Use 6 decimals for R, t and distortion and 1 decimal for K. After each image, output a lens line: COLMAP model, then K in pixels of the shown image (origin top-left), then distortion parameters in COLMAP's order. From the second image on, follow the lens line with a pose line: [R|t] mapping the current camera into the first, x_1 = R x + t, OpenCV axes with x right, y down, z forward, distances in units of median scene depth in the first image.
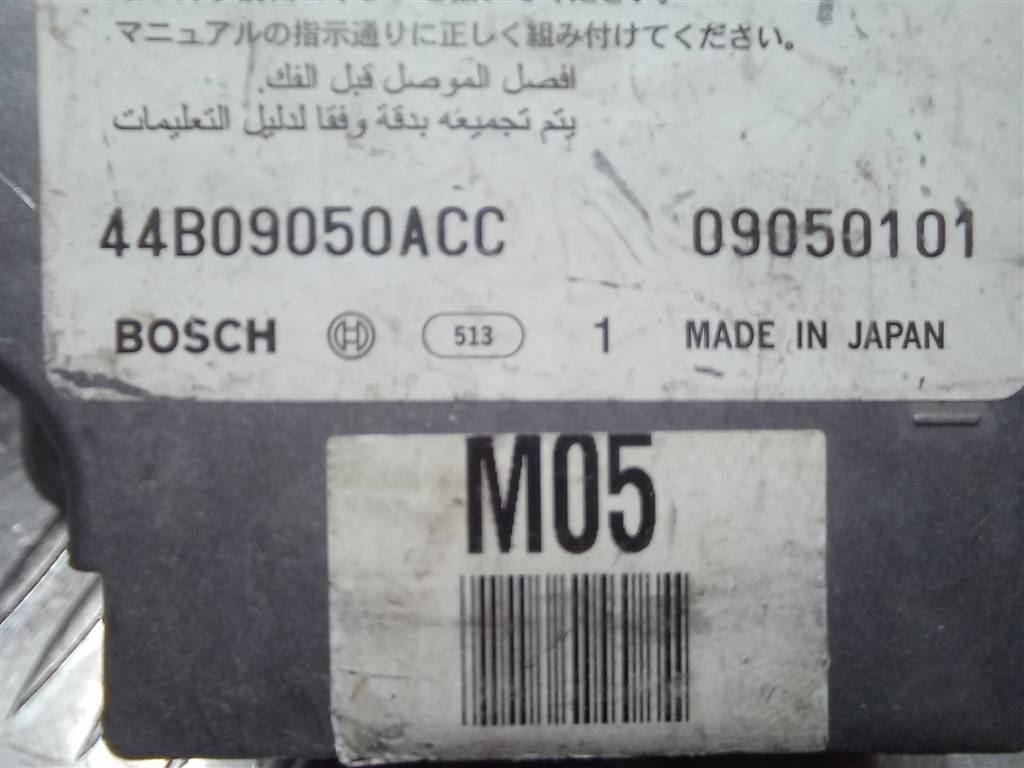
lens RADIAL K [[410.9, 0, 510.5], [0, 410.9, 390.3], [0, 0, 1]] dist [-0.014928, 0.005431]
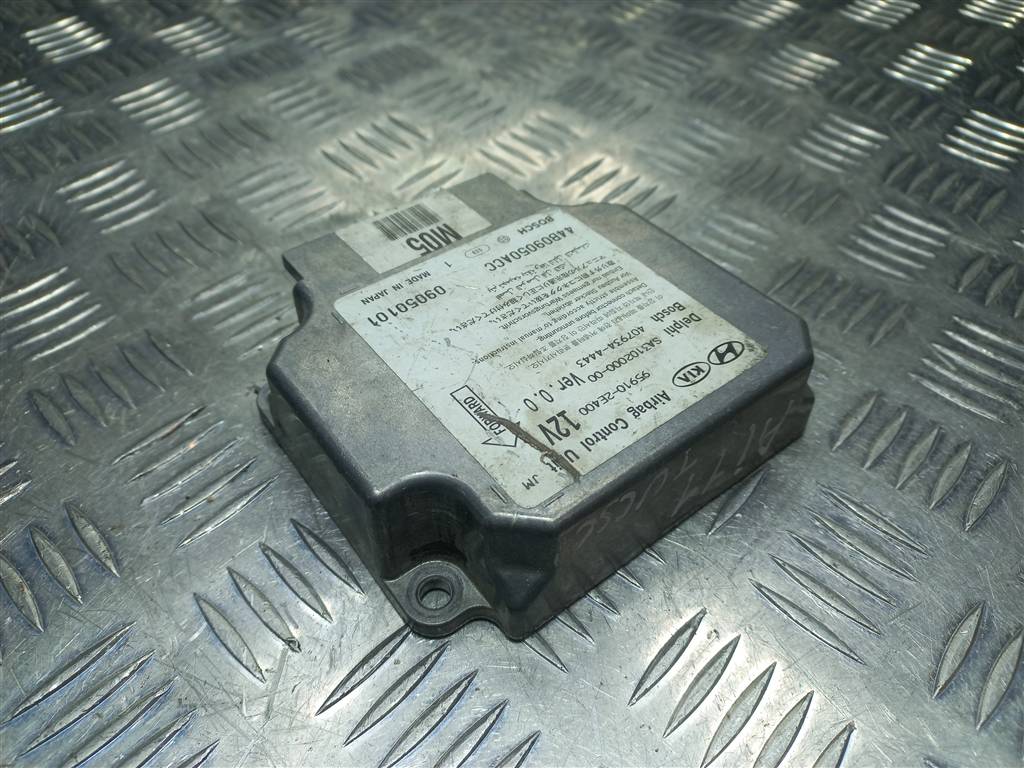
lens RADIAL K [[755.5, 0, 501.2], [0, 755.5, 390.2], [0, 0, 1]] dist [0.054471, -0.000131]
pose [[-0.798768, 0.425949, -0.424896, 3.149733], [-0.601461, -0.582525, 0.546726, -4.692045], [-0.014635, 0.692266, 0.721494, -3.032743]]
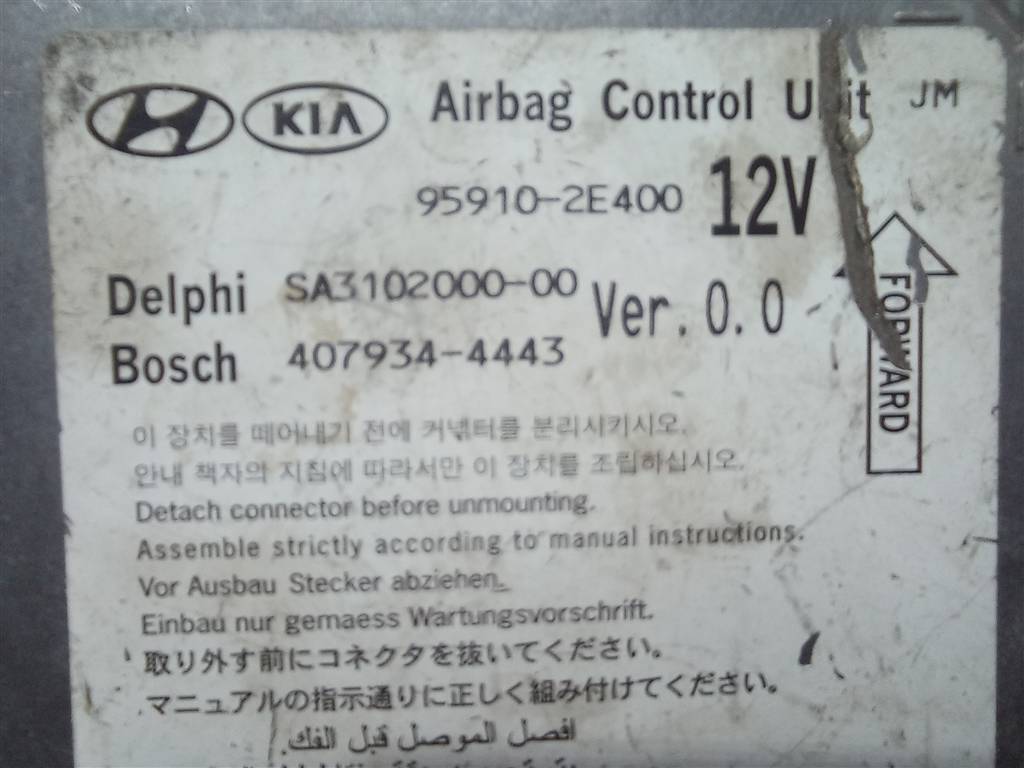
lens RADIAL K [[410.9, 0, 510.3], [0, 410.9, 382.3], [0, 0, 1]] dist [-0.014928, 0.005431]
pose [[0.999867, -0.014759, 0.006998, -0.007194], [0.014574, 0.999558, 0.025914, -1.718169], [-0.007378, -0.025808, 0.999640, -0.054583]]
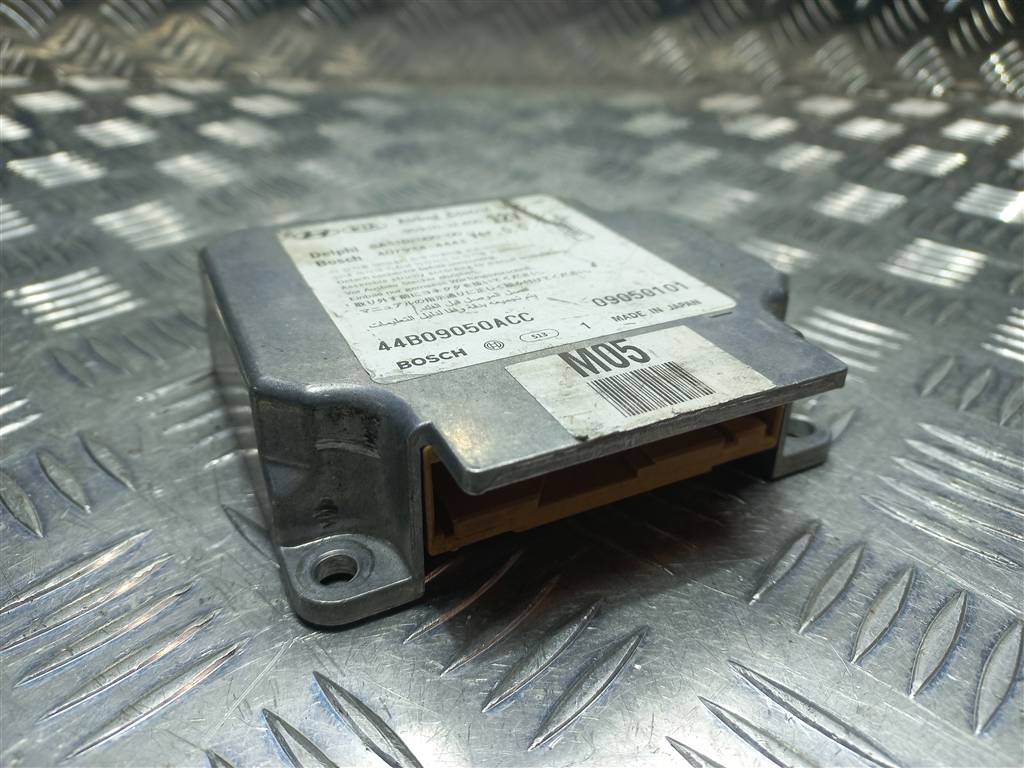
lens RADIAL K [[755.5, 0, 514.9], [0, 755.5, 381.2], [0, 0, 1]] dist [0.054471, -0.000131]
pose [[0.895488, -0.222676, 0.385380, -2.000619], [0.445034, 0.461250, -0.767589, 3.355775], [-0.006833, 0.858874, 0.512142, -1.055068]]
